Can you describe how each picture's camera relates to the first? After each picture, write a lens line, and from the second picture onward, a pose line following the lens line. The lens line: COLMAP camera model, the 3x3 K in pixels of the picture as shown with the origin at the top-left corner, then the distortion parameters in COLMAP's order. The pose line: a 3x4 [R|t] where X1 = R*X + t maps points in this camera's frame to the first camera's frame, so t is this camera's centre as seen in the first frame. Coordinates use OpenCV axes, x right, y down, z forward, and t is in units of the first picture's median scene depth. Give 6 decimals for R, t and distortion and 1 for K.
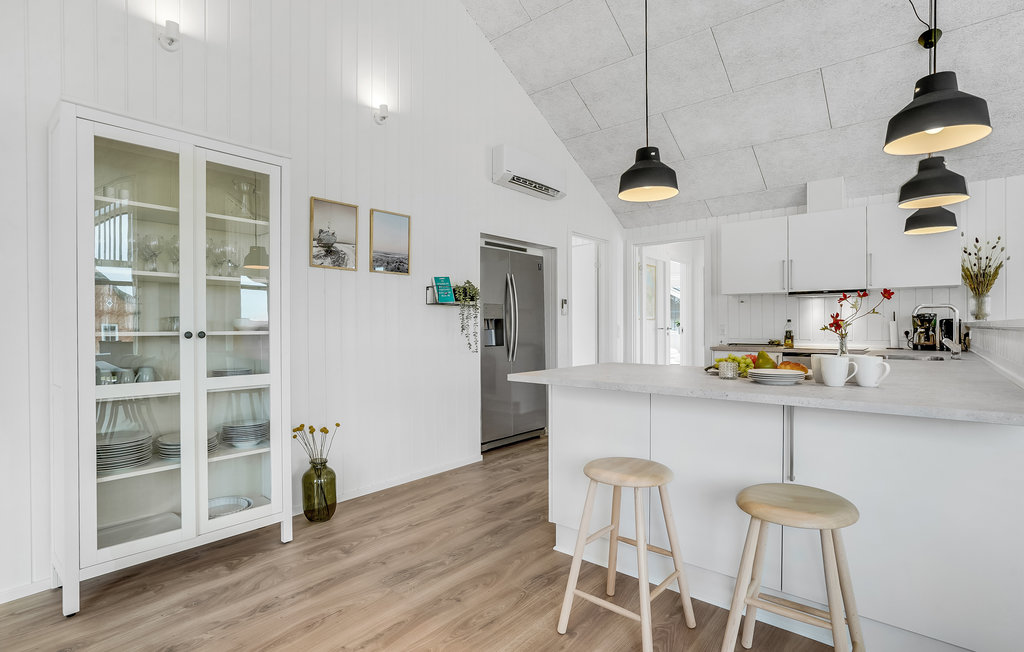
lens RADIAL K [[498.7, 0, 523.5], [0, 498.7, 326.5], [0, 0, 1]] dist [-0.046963, 0.025987]
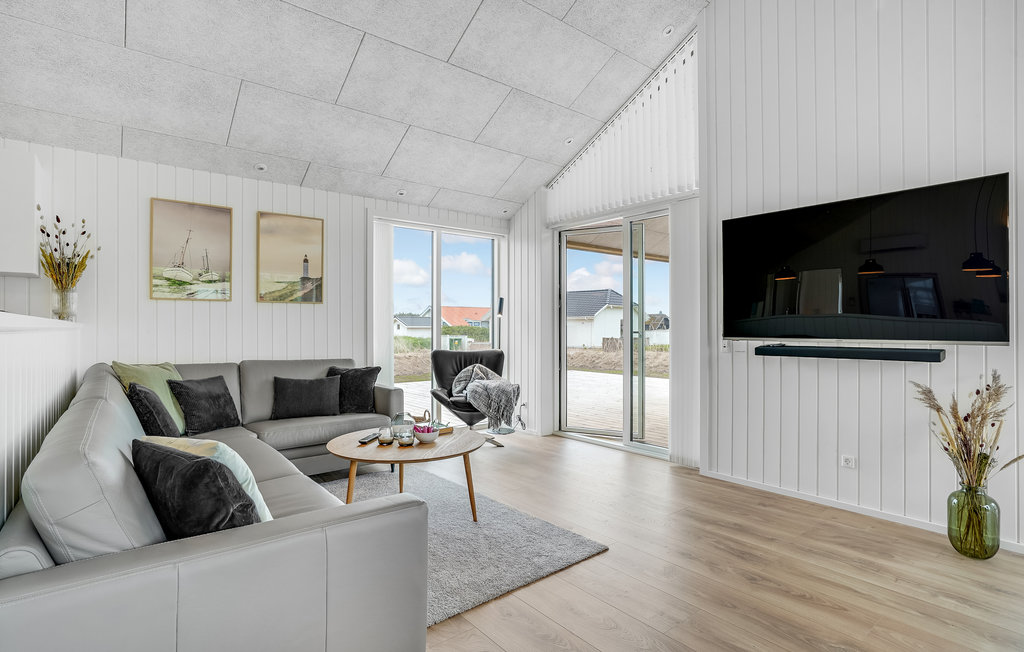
lens RADIAL K [[498.7, 0, 523.5], [0, 498.7, 326.5], [0, 0, 1]] dist [-0.046963, 0.025987]
pose [[0.202343, 0.004406, 0.979305, 0.316935], [0.003484, 0.999980, -0.005219, 0.003538], [-0.979309, 0.004468, 0.202324, 0.107314]]
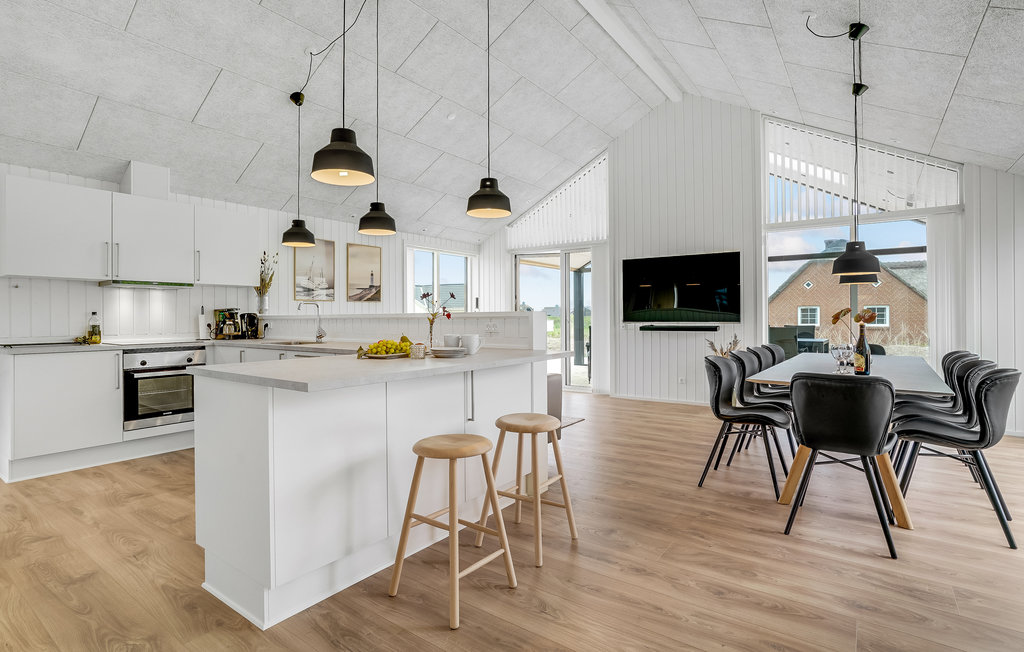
lens RADIAL K [[498.7, 0, 523.5], [0, 498.7, 326.5], [0, 0, 1]] dist [-0.046963, 0.025987]
pose [[-0.076628, -0.014212, 0.996958, -0.459920], [0.009605, 0.999841, 0.014992, 0.006985], [-0.997013, 0.010724, -0.076479, 0.427354]]
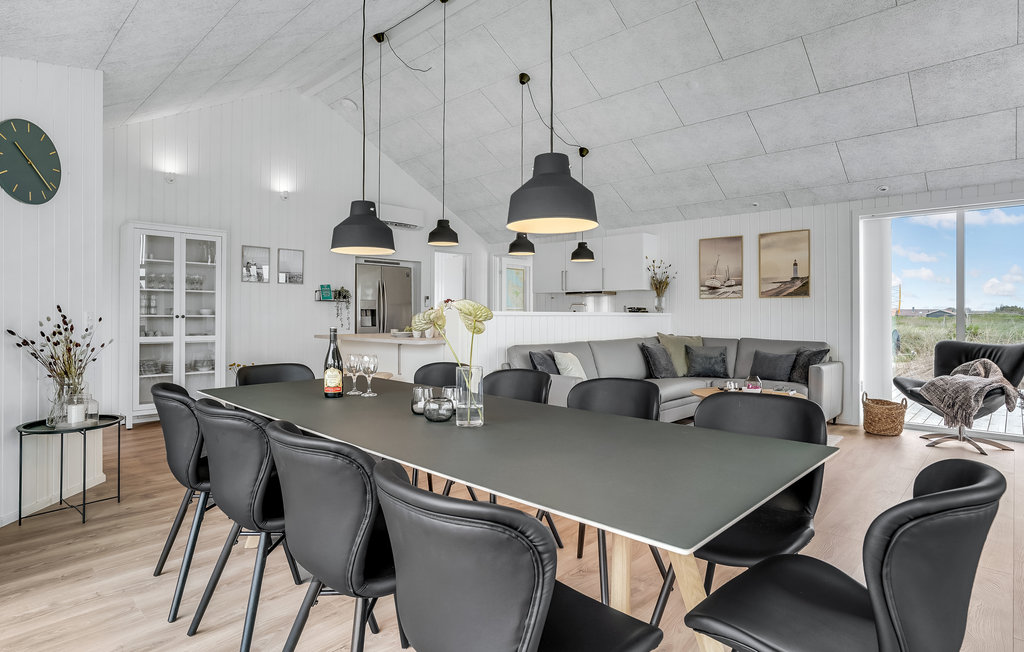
lens RADIAL K [[549.9, 0, 516.9], [0, 549.9, 308.1], [0, 0, 1]] dist [0.000575, -0.000272]
pose [[0.998455, 0.005465, -0.055302, 0.593716], [-0.006116, 0.999914, -0.011615, -0.001404], [0.055234, 0.011935, 0.998402, -0.841620]]
